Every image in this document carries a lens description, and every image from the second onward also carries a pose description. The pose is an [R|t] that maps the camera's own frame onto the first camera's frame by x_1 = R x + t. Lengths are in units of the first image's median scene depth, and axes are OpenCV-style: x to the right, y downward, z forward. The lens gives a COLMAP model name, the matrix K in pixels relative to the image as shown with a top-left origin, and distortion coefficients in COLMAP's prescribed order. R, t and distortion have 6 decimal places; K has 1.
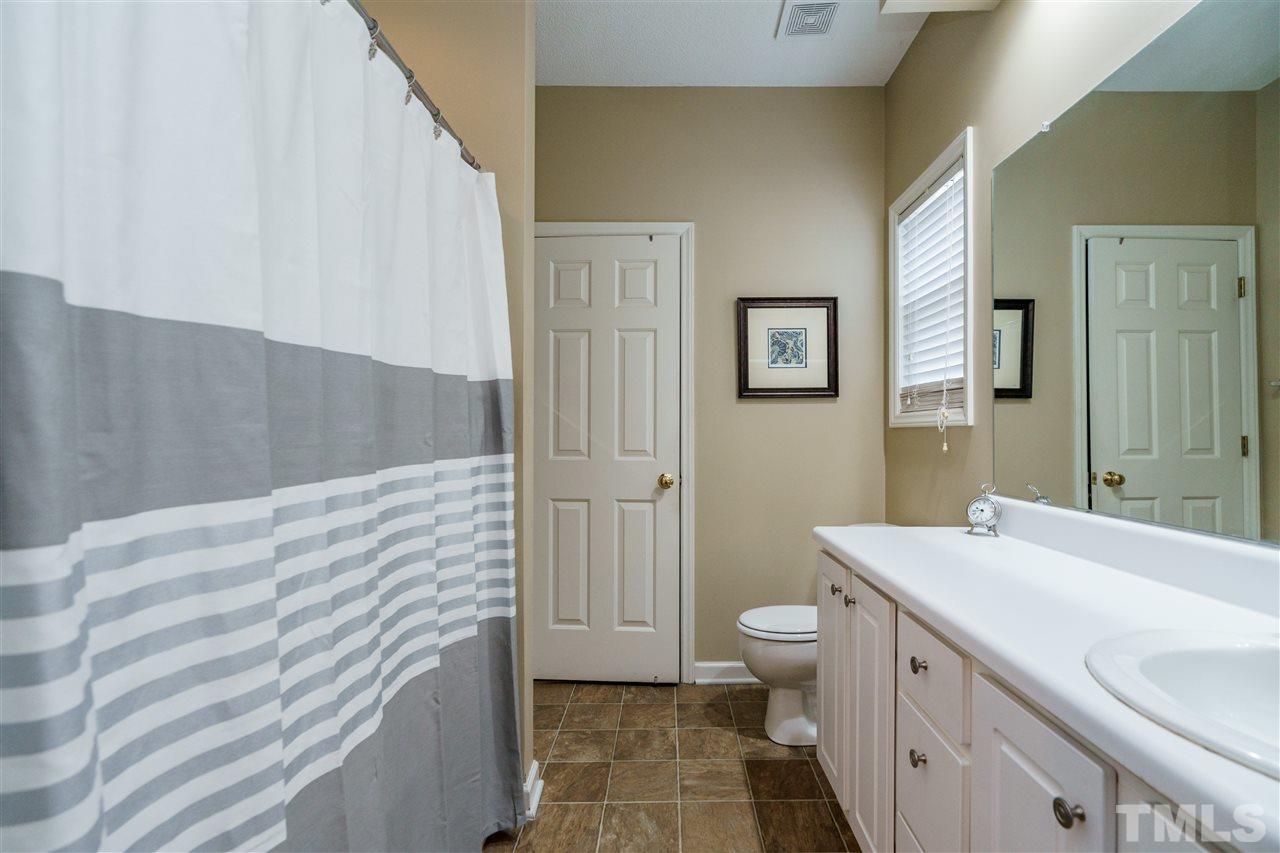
lens RADIAL K [[606.8, 0, 621.9], [0, 606.8, 431.5], [0, 0, 1]] dist [-0.000597, 0.000515]
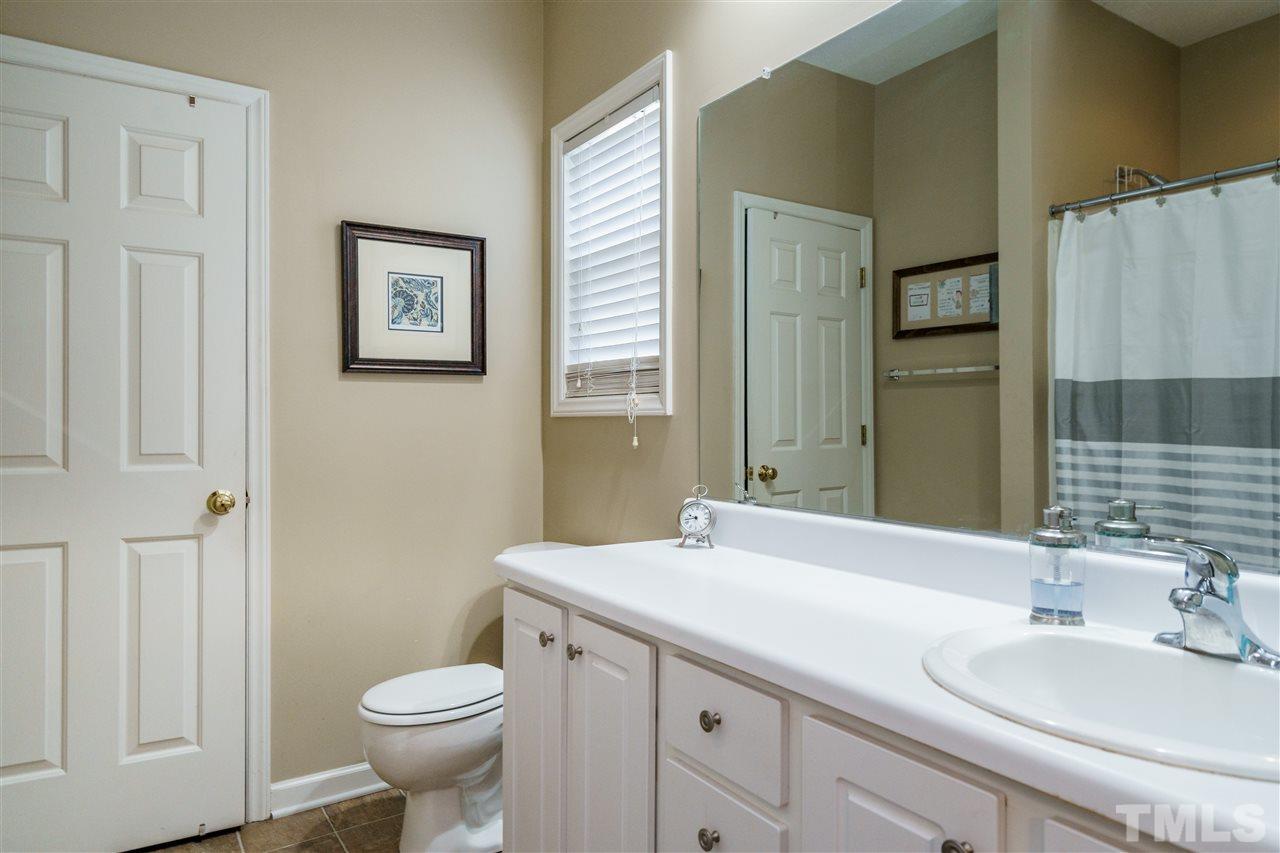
lens RADIAL K [[847.0, 0, 640.0], [0, 847.0, 426.5], [0, 0, 1]] dist [0.006783, 0.003445]
pose [[0.819029, -0.004986, 0.573731, -0.085238], [0.000648, 0.999970, 0.007764, -0.002496], [-0.573752, -0.005987, 0.819007, 0.058587]]
